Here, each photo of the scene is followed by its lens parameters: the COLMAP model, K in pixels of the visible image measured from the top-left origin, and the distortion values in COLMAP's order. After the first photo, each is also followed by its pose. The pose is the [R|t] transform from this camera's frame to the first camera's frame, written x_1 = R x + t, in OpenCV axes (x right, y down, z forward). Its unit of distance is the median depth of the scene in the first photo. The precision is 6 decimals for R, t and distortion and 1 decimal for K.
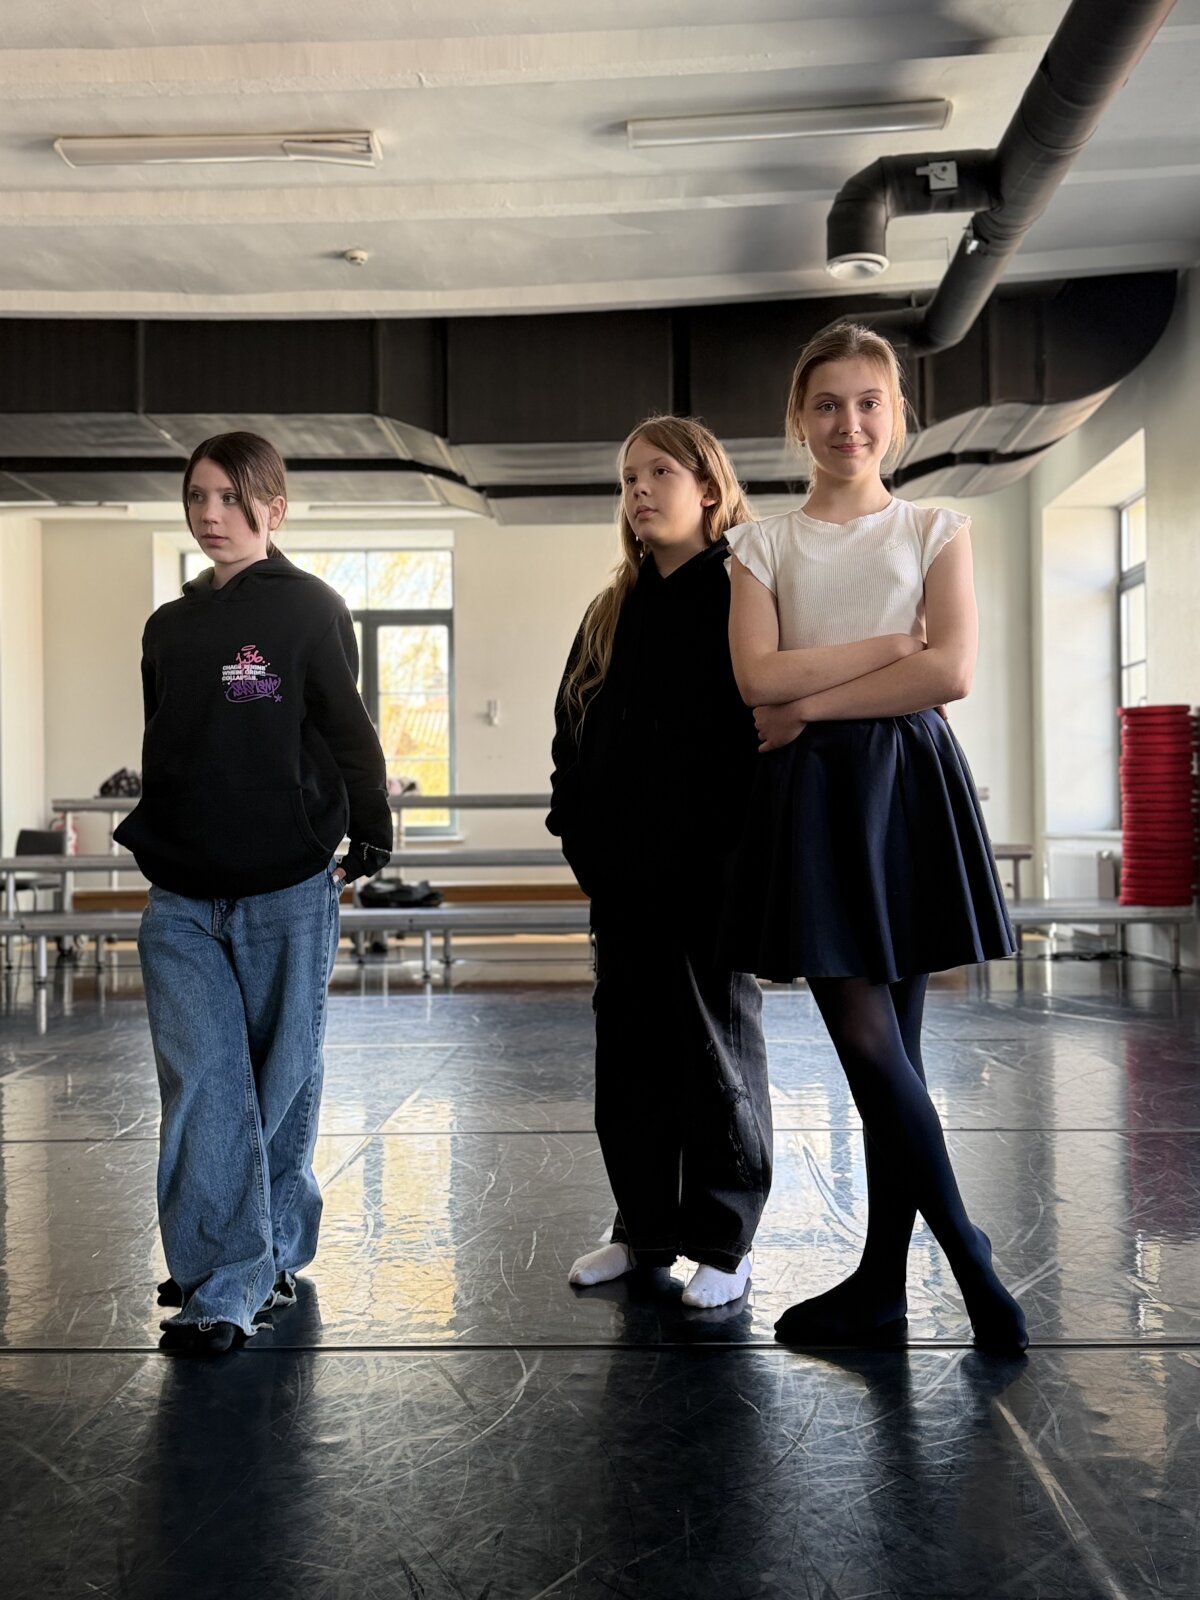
lens RADIAL K [[1537.9, 0, 600.3], [0, 1537.9, 800.3], [0, 0, 1]] dist [-0.007300, 0.000000]
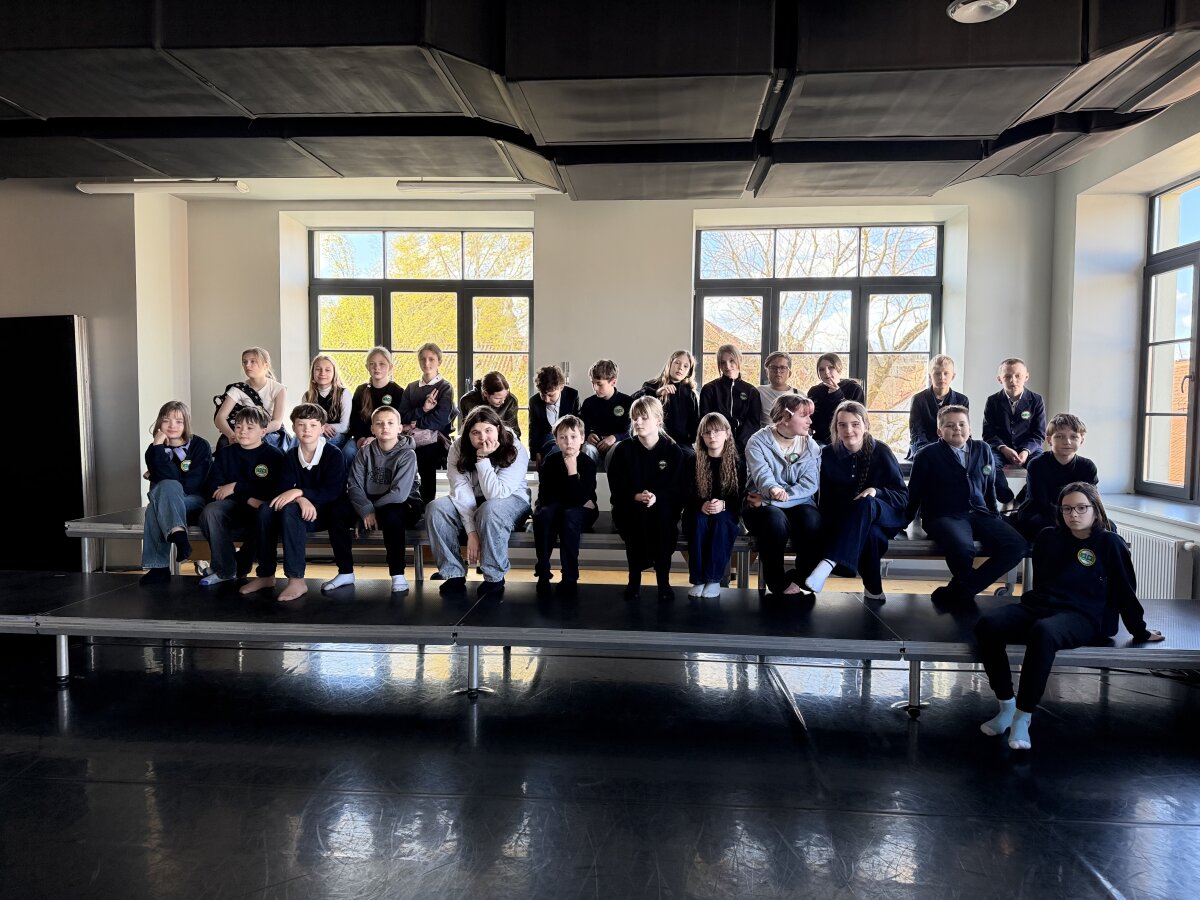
lens RADIAL K [[835.6, 0, 599.9], [0, 835.6, 455.8], [0, 0, 1]] dist [-0.008212, -0.012039]
pose [[0.998554, 0.024225, -0.047980, -0.017996], [-0.020610, 0.997011, 0.074455, -0.055237], [0.049641, -0.073359, 0.996069, 0.488862]]
